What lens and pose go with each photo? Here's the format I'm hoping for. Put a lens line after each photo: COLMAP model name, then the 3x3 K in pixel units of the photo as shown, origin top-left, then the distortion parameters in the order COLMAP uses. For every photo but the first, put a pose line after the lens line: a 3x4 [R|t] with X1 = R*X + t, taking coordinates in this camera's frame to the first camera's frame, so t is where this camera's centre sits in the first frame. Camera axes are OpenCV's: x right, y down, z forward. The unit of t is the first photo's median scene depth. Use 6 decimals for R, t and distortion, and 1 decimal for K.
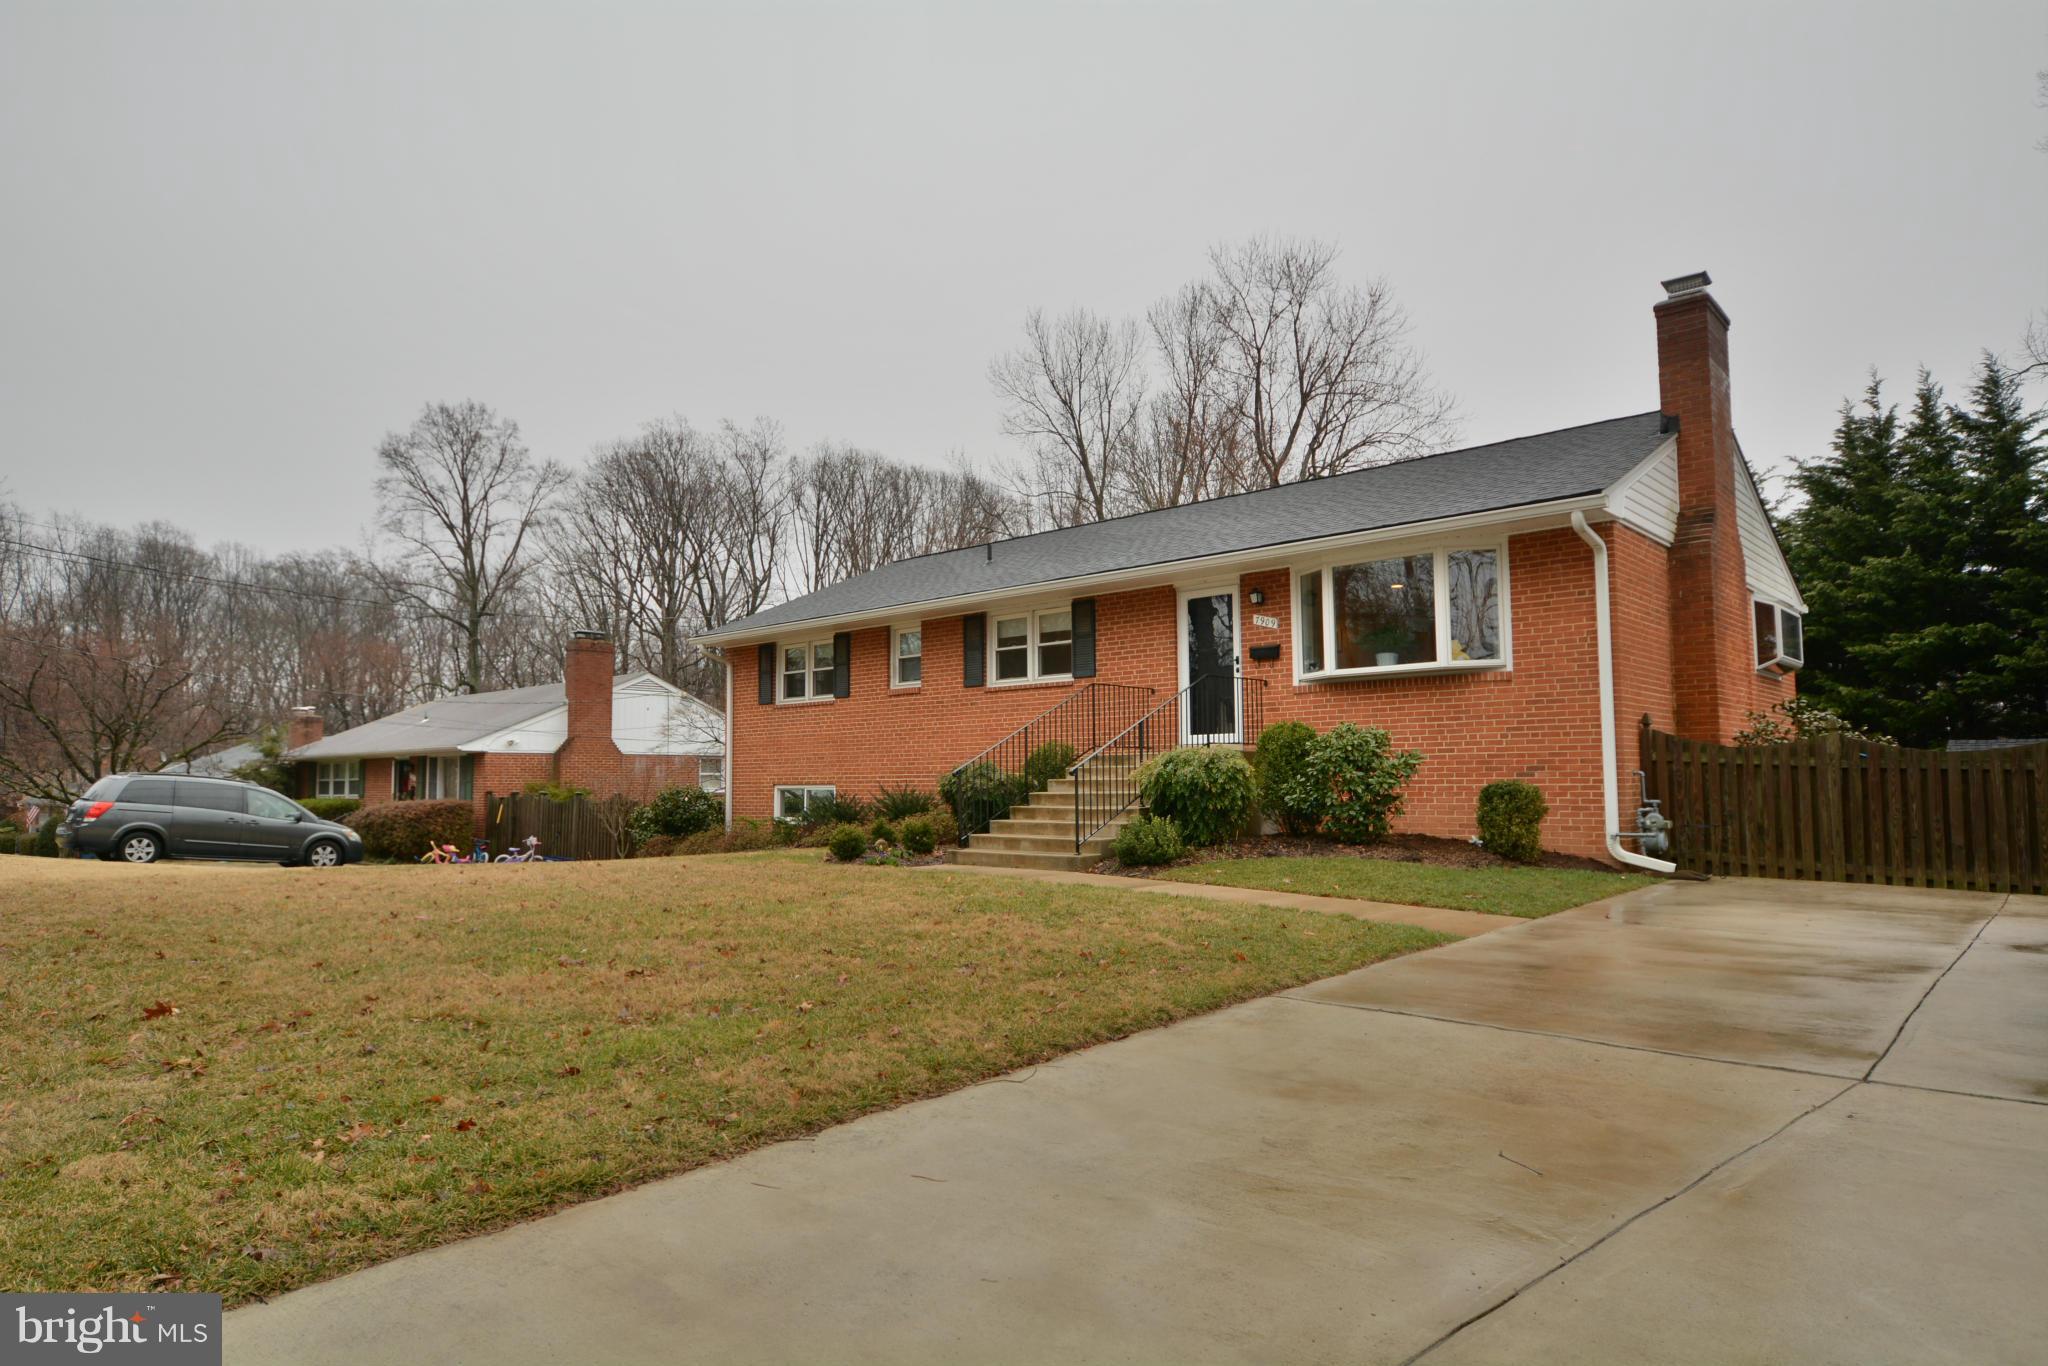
lens RADIAL K [[1122.2, 0, 1019.9], [0, 1122.2, 674.5], [0, 0, 1]] dist [0.009013, -0.006097]
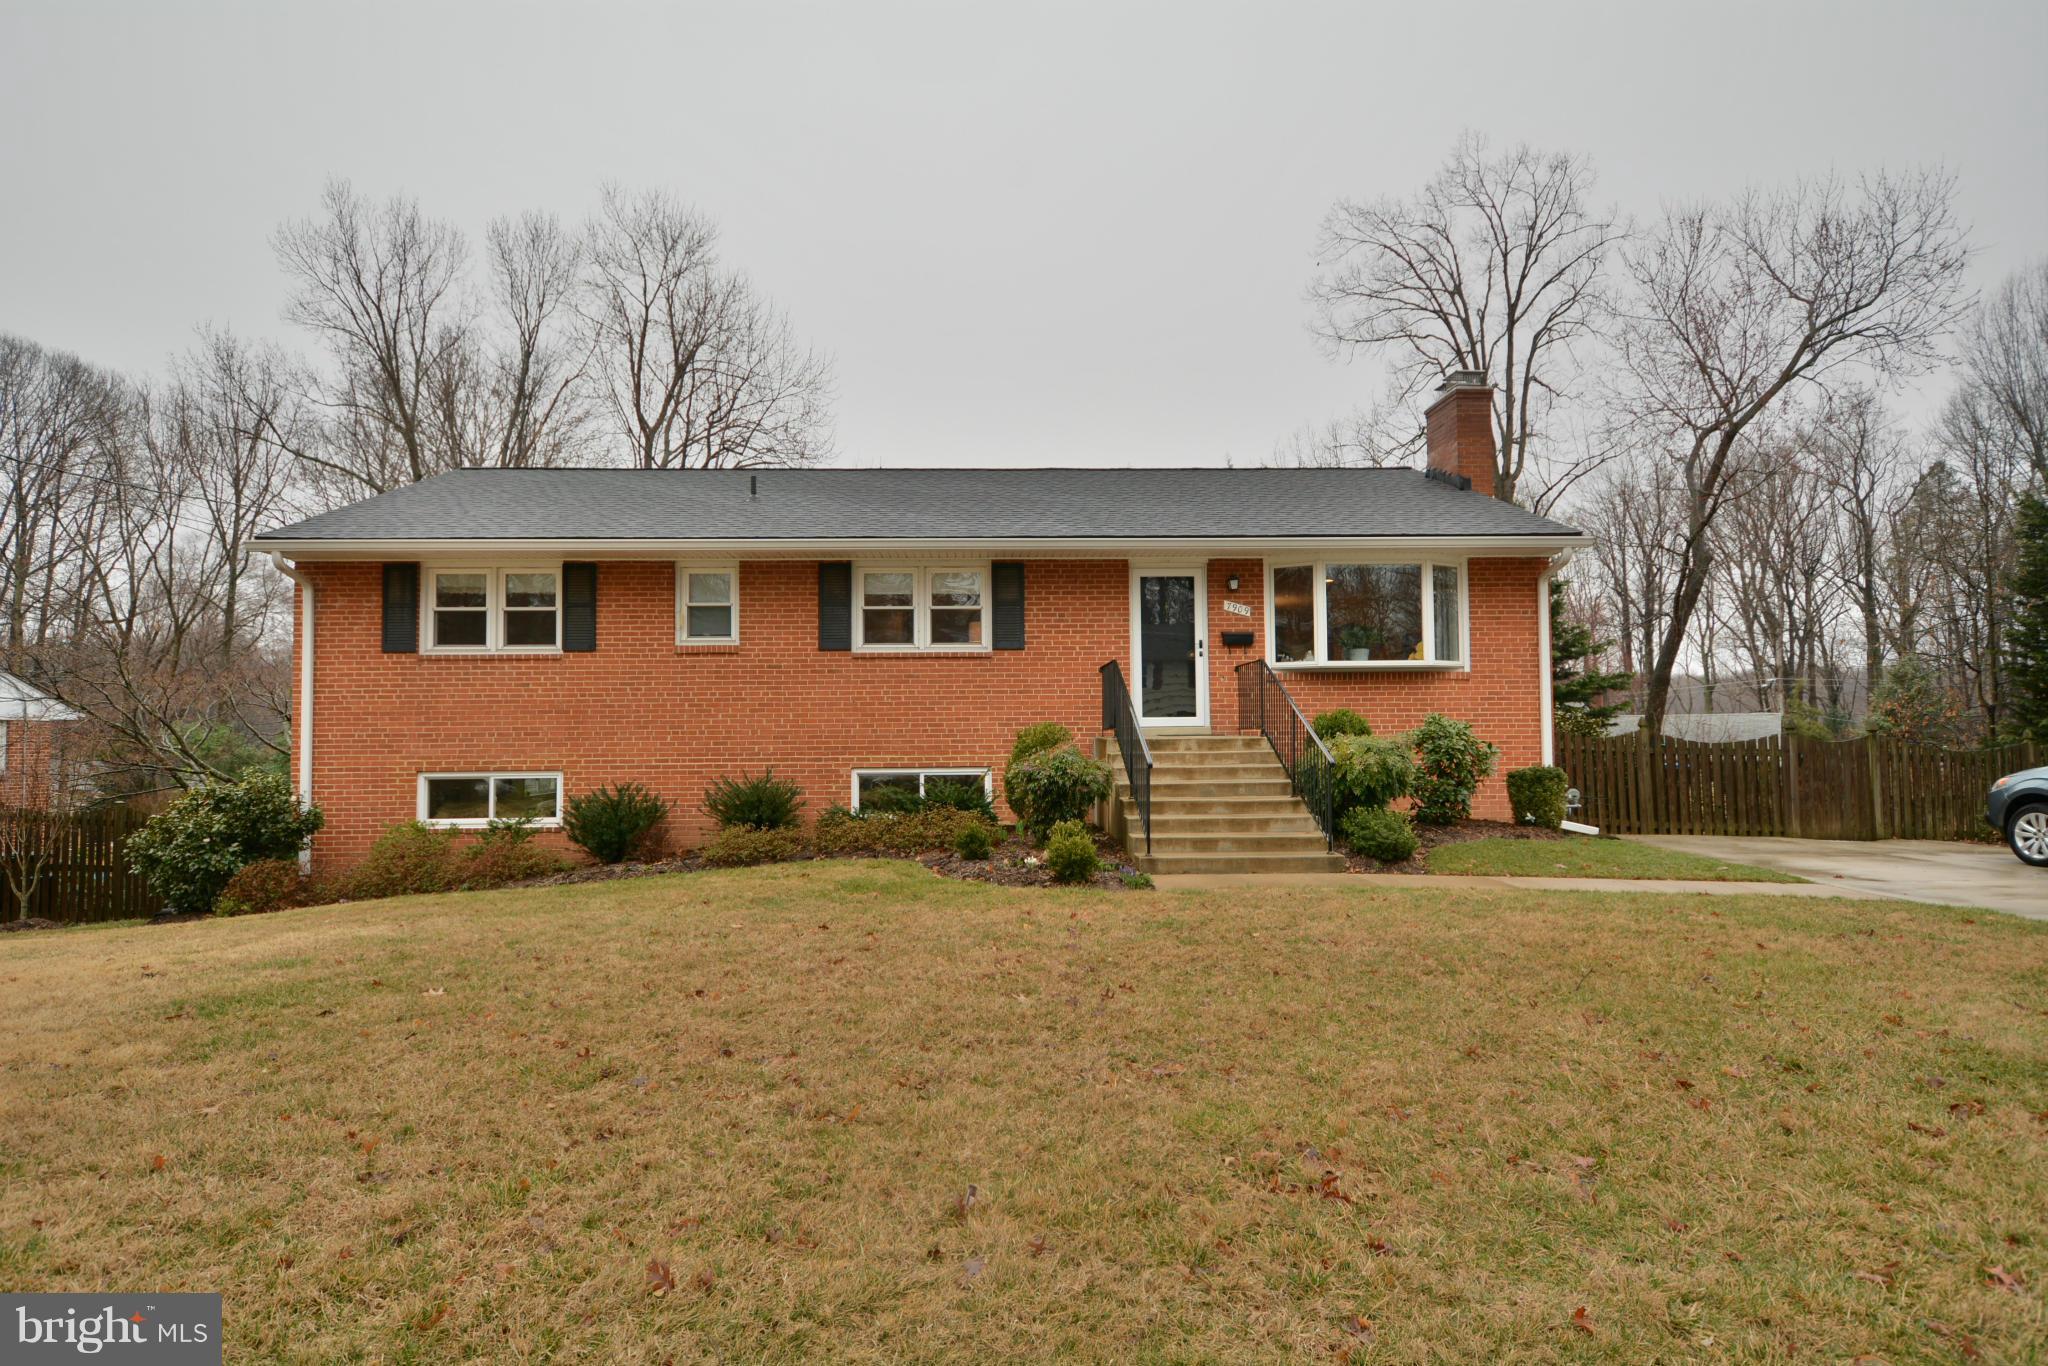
lens RADIAL K [[1122.2, 0, 1023.8], [0, 1122.2, 680.1], [0, 0, 1]] dist [0.009013, -0.006097]
pose [[0.726651, 0.060298, 0.684355, -0.572398], [-0.061158, 0.997863, -0.022984, 0.049175], [-0.684279, -0.025152, 0.728786, 0.356200]]
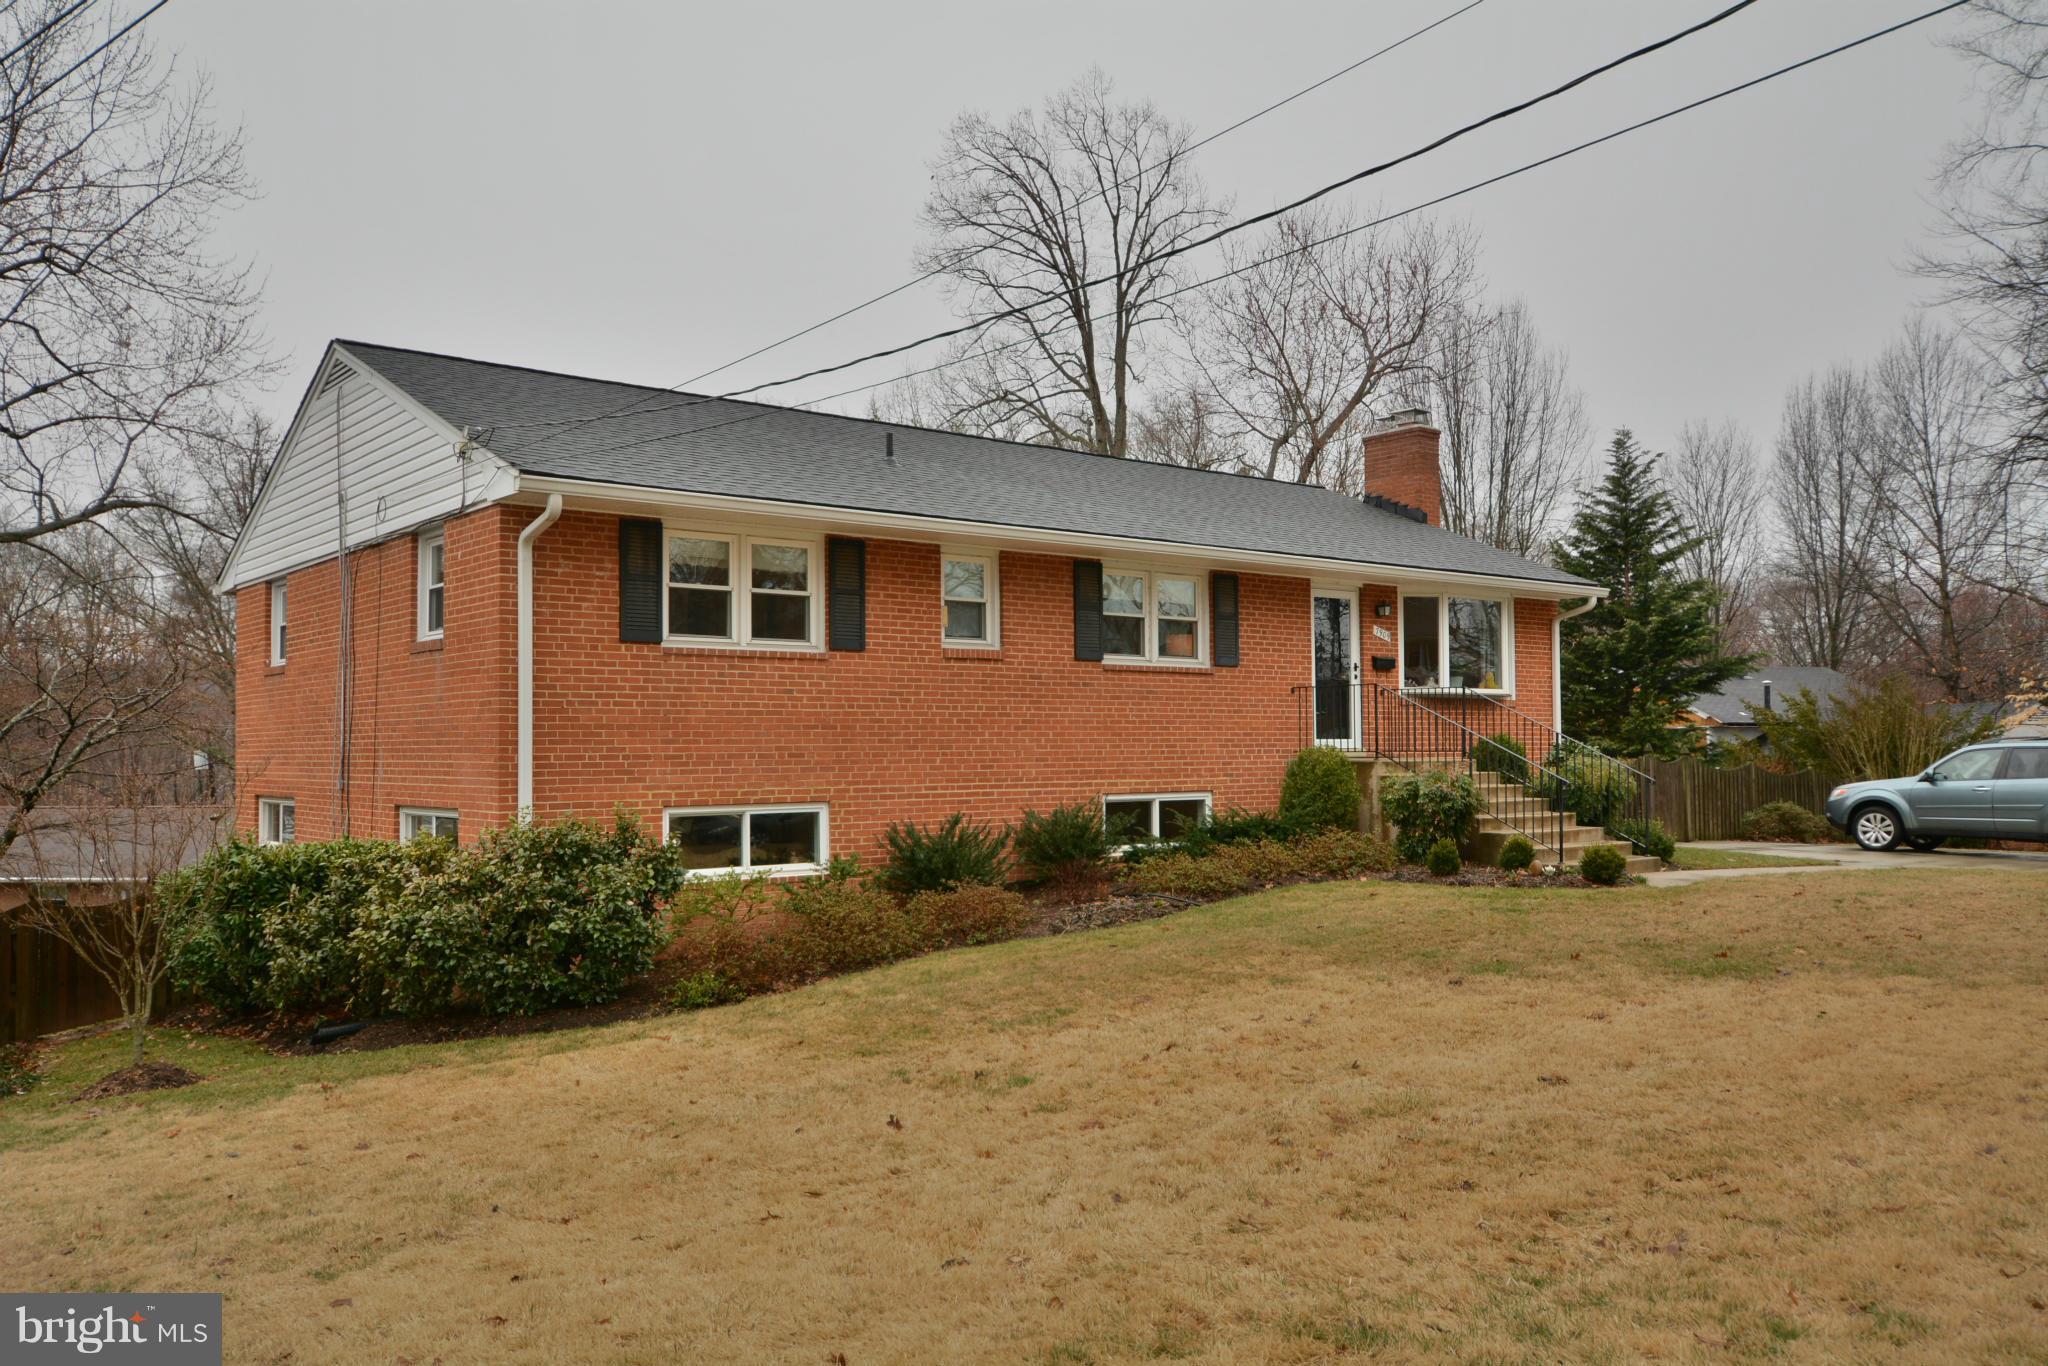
lens RADIAL K [[1664.7, 0, 1027.8], [0, 1664.7, 694.3], [0, 0, 1]] dist [0.075692, 0.002225]
pose [[0.144019, 0.067278, 0.987285, -1.261144], [-0.061184, 0.996383, -0.058973, 0.112113], [-0.987682, -0.051913, 0.147614, 1.009882]]
